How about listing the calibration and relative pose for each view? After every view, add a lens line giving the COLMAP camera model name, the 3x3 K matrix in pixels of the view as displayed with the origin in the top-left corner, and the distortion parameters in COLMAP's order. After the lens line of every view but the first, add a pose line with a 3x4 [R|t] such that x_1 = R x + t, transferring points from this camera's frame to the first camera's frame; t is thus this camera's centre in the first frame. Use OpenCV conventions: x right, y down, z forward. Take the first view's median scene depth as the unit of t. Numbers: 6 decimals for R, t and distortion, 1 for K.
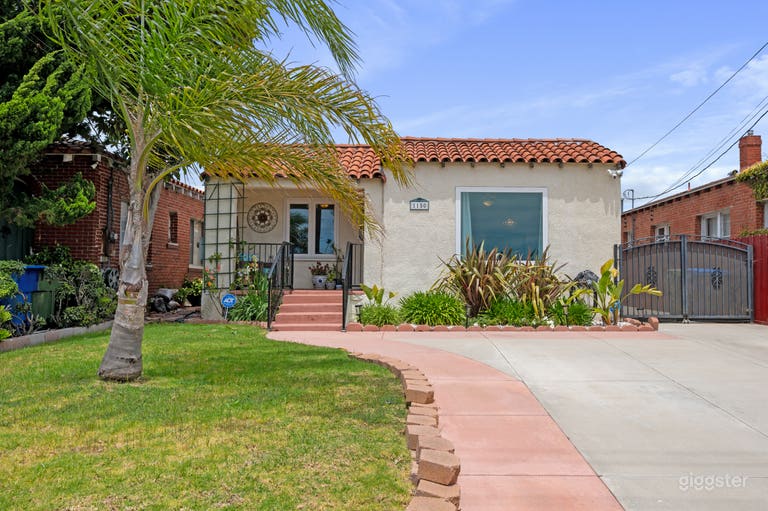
lens RADIAL K [[629.5, 0, 383.6], [0, 629.5, 254.7], [0, 0, 1]] dist [0.010618, 0.004970]
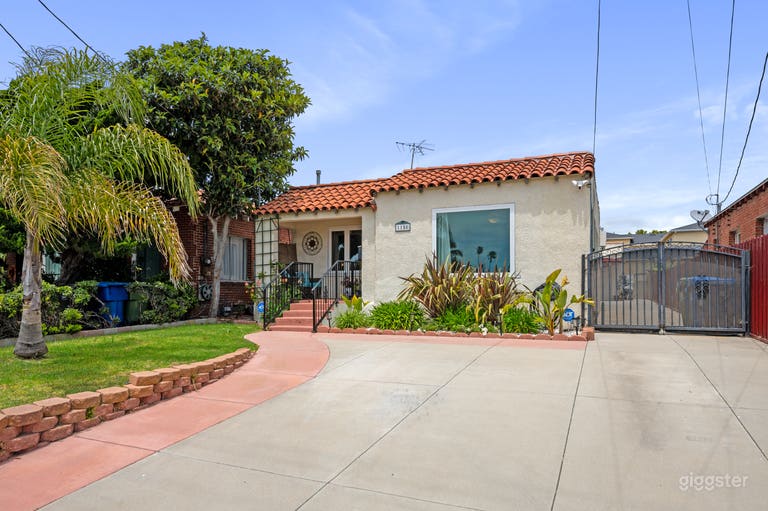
lens RADIAL K [[516.7, 0, 348.1], [0, 516.7, 286.2], [0, 0, 1]] dist [0.002390, -0.000899]
pose [[0.901553, -0.010209, -0.432549, 0.383117], [0.023645, 0.999390, 0.025694, 0.004153], [0.432022, -0.033392, 0.901244, 0.090022]]
